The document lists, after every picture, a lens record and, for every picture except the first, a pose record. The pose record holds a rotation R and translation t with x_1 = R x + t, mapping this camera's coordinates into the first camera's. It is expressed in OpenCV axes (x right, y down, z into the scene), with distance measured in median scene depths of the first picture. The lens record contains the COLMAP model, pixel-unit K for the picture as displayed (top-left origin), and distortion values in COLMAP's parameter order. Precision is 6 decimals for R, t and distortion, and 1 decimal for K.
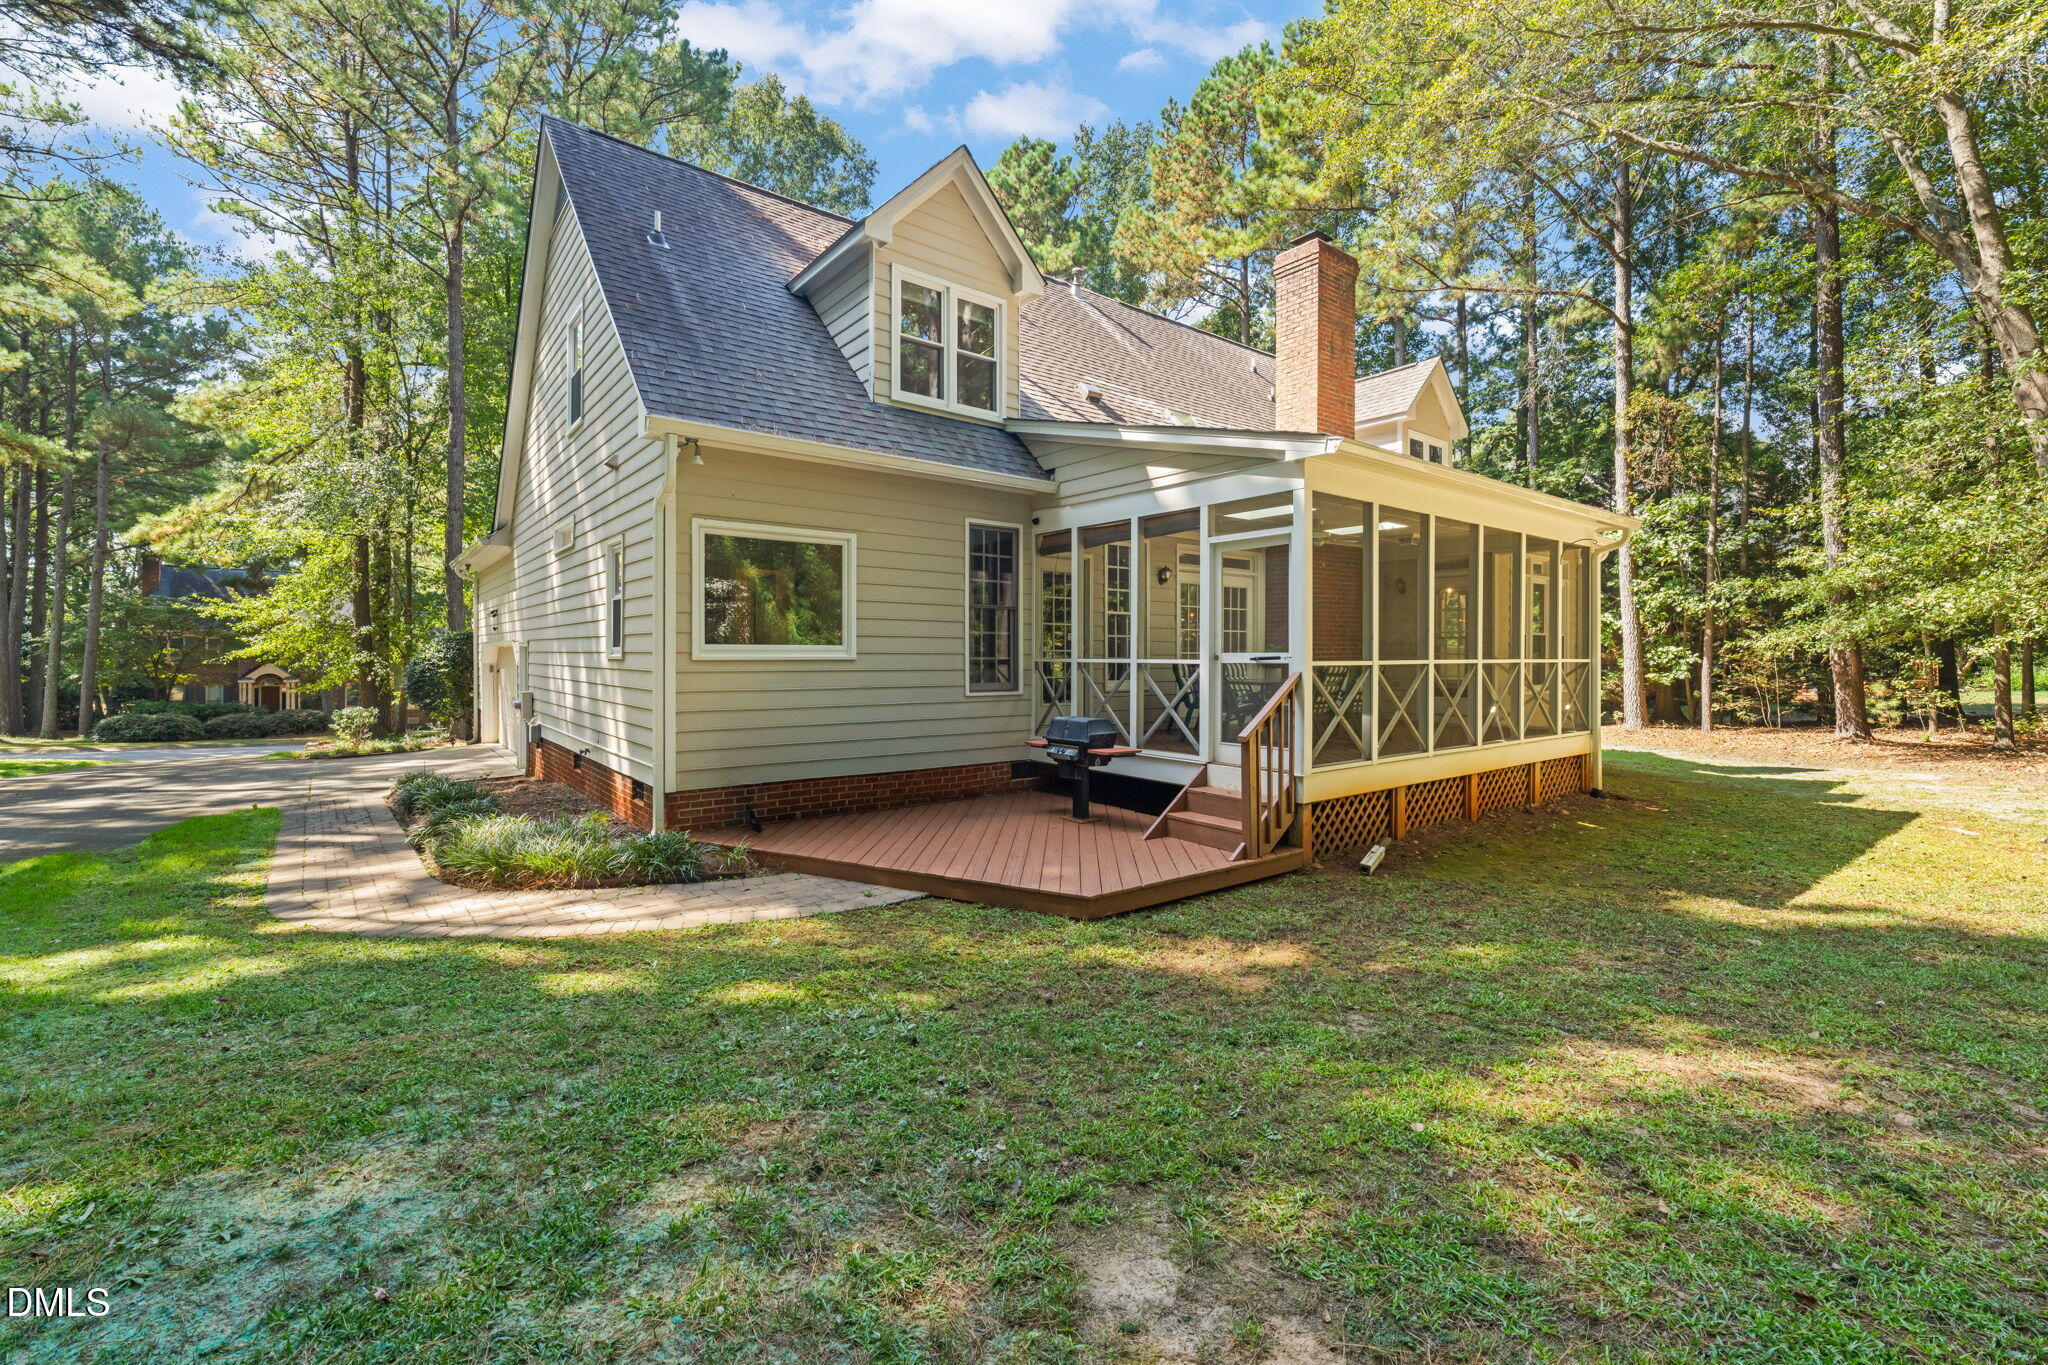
lens RADIAL K [[869.5, 0, 1018.3], [0, 869.5, 667.6], [0, 0, 1]] dist [0.002382, 0.000119]
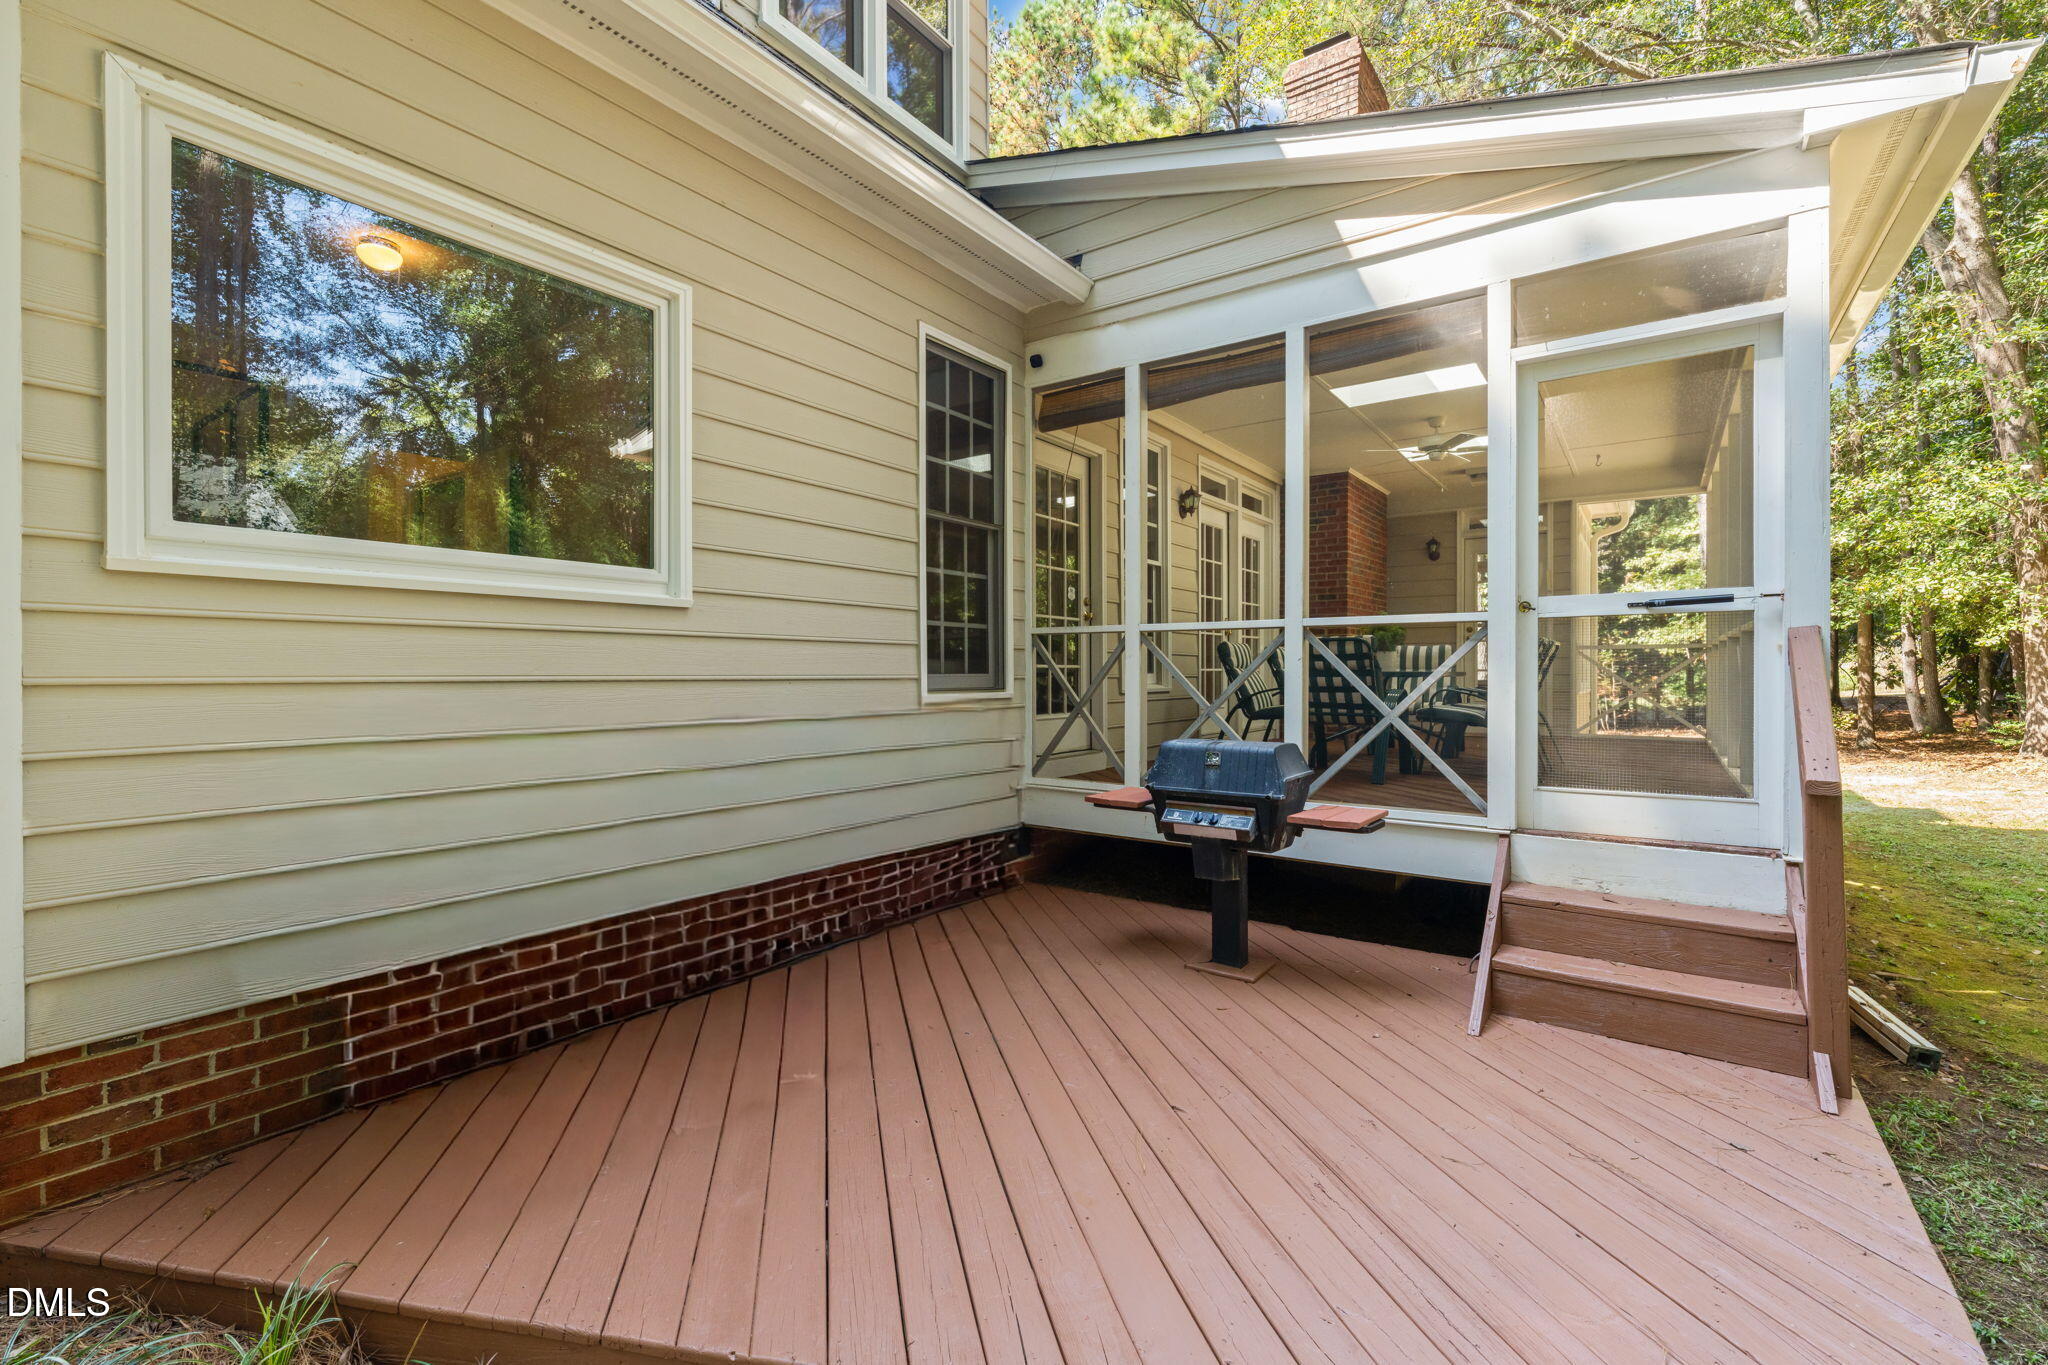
lens RADIAL K [[876.3, 0, 1025.8], [0, 876.3, 679.9], [0, 0, 1]] dist [-0.000038, -0.000118]
pose [[0.957714, -0.005163, 0.287674, -0.142926], [0.006562, 0.999971, -0.003900, 0.023867], [-0.287646, 0.005623, 0.957720, 0.527729]]
